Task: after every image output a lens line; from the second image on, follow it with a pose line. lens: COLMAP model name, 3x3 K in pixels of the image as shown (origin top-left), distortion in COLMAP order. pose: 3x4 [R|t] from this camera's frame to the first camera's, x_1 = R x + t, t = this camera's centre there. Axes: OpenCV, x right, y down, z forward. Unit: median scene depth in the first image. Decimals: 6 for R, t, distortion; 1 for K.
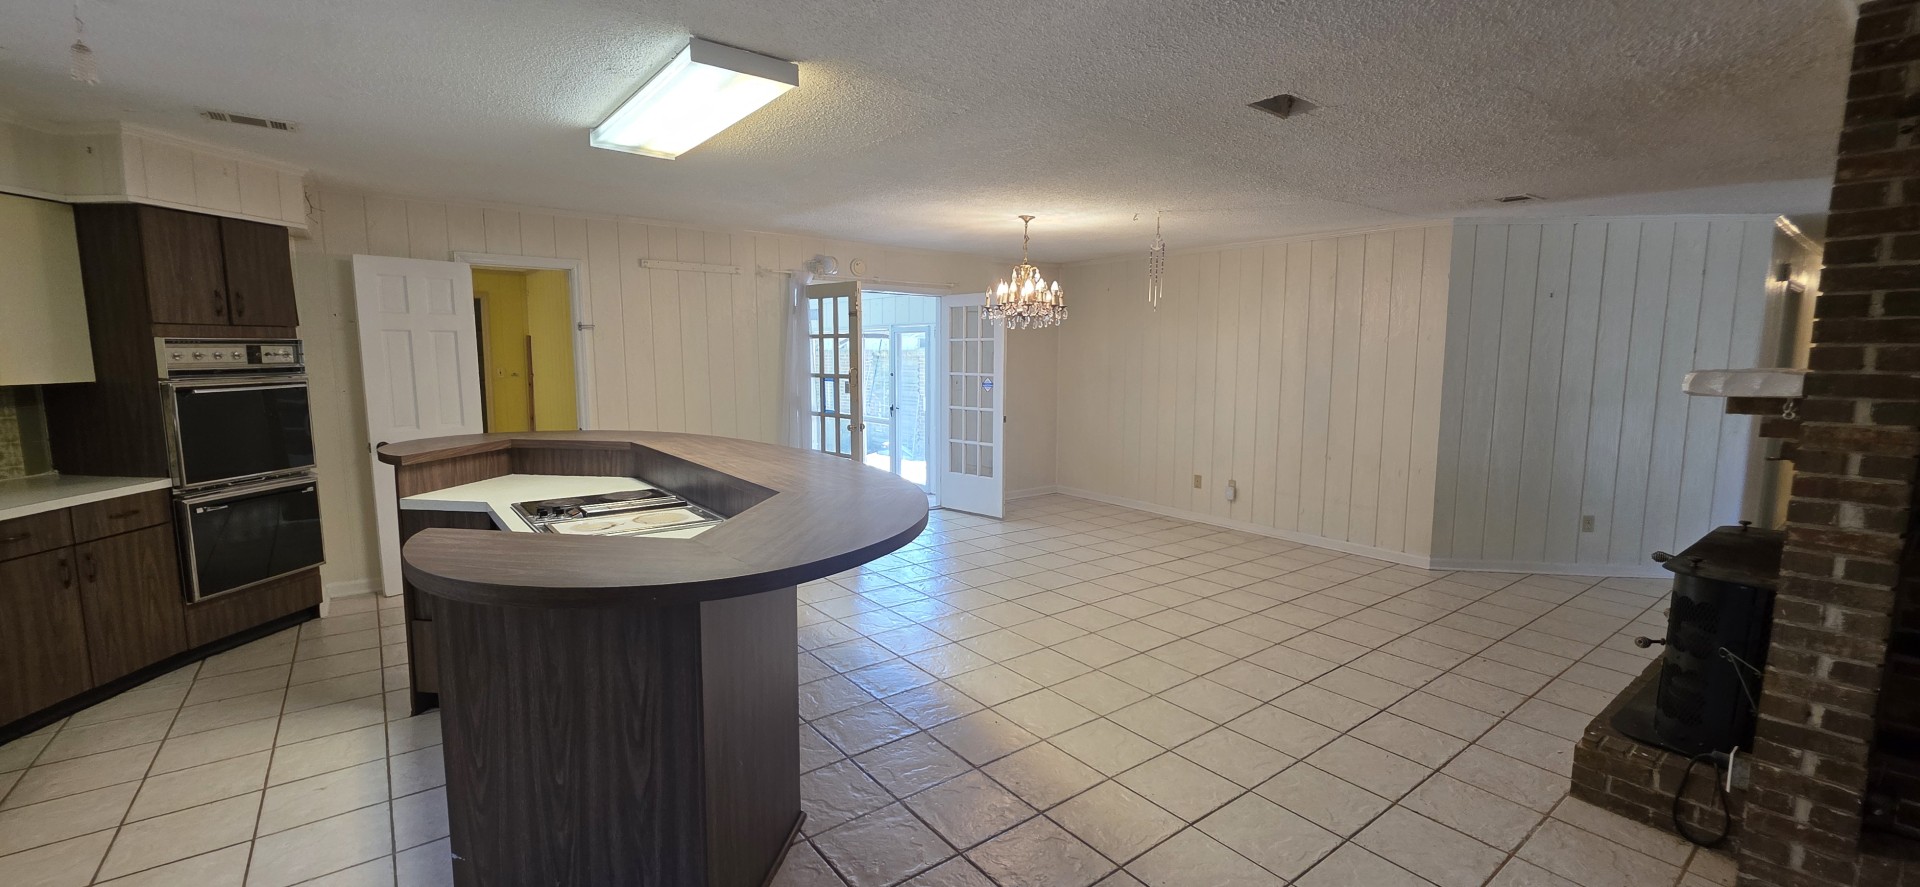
lens RADIAL K [[779.5, 0, 960.4], [0, 779.5, 438.2], [0, 0, 1]] dist [0.002091, 0.000023]
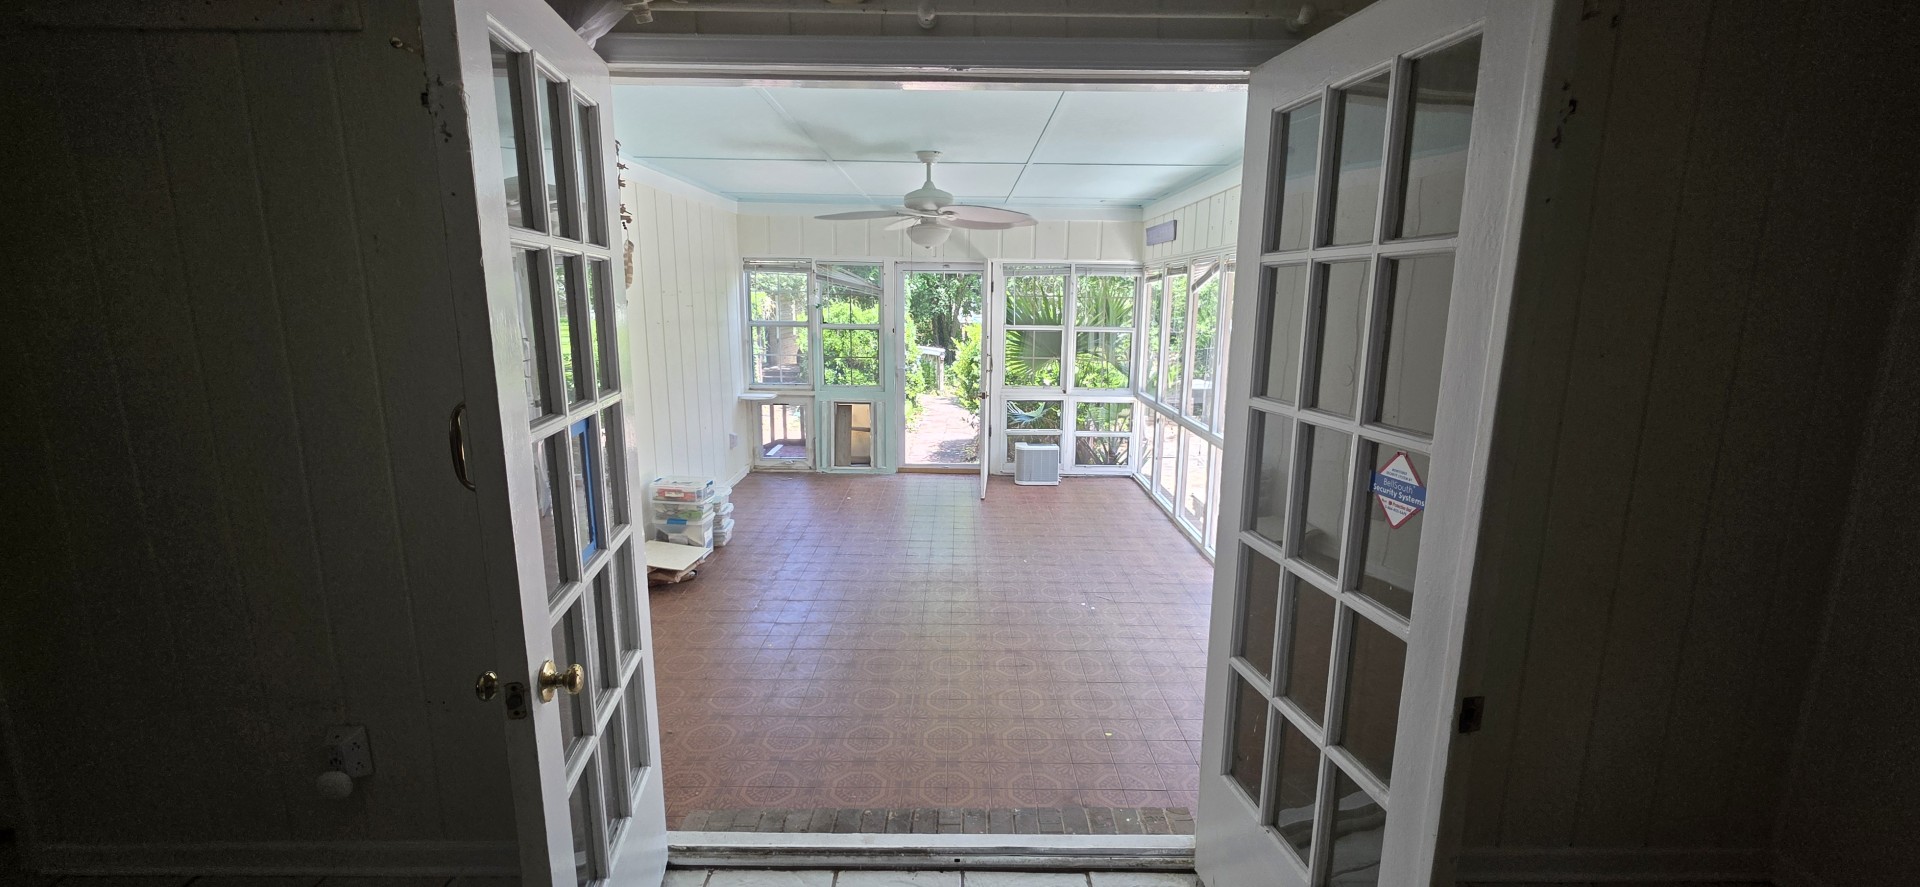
lens RADIAL K [[779.5, 0, 964.9], [0, 779.5, 446.0], [0, 0, 1]] dist [0.002091, 0.000023]
pose [[0.786893, 0.117782, -0.605745, 0.103171], [-0.069164, 0.992264, 0.103090, -0.143647], [0.613202, -0.039225, 0.788952, 1.233164]]
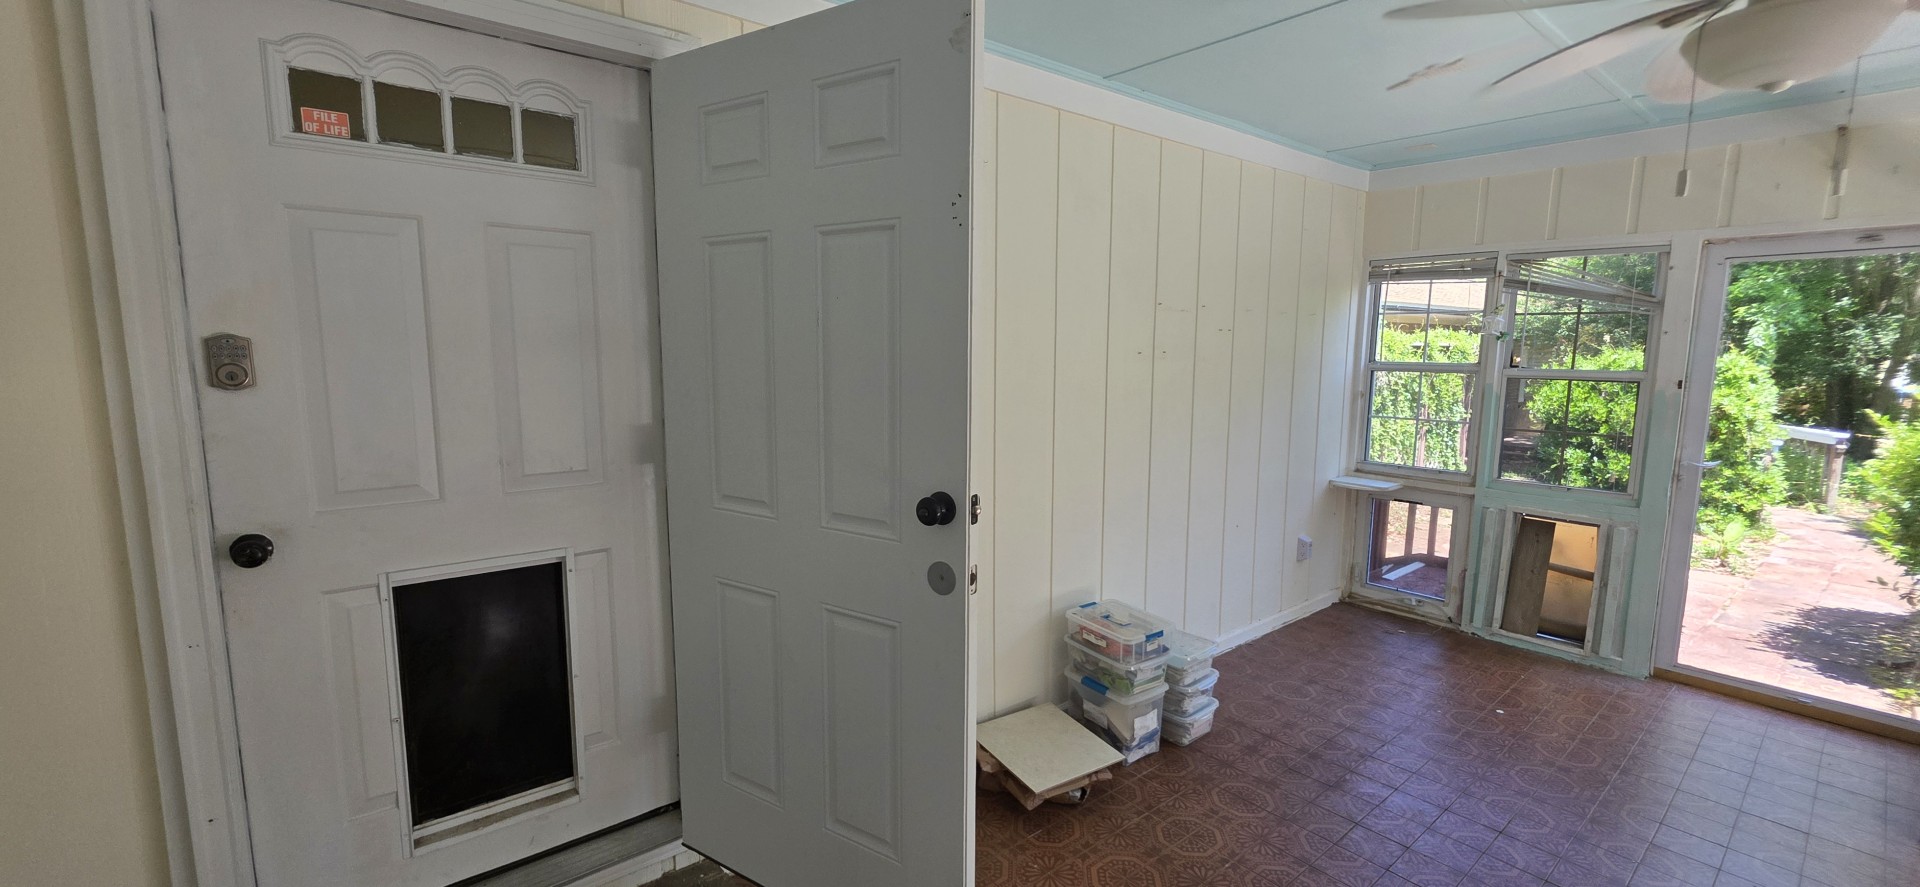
lens RADIAL K [[779.5, 0, 961.3], [0, 779.5, 446.9], [0, 0, 1]] dist [0.002091, 0.000023]
pose [[0.023925, 0.120749, -0.992395, -0.273588], [-0.113469, 0.986592, 0.117307, -0.153636], [0.993253, 0.109800, 0.037306, 1.712525]]
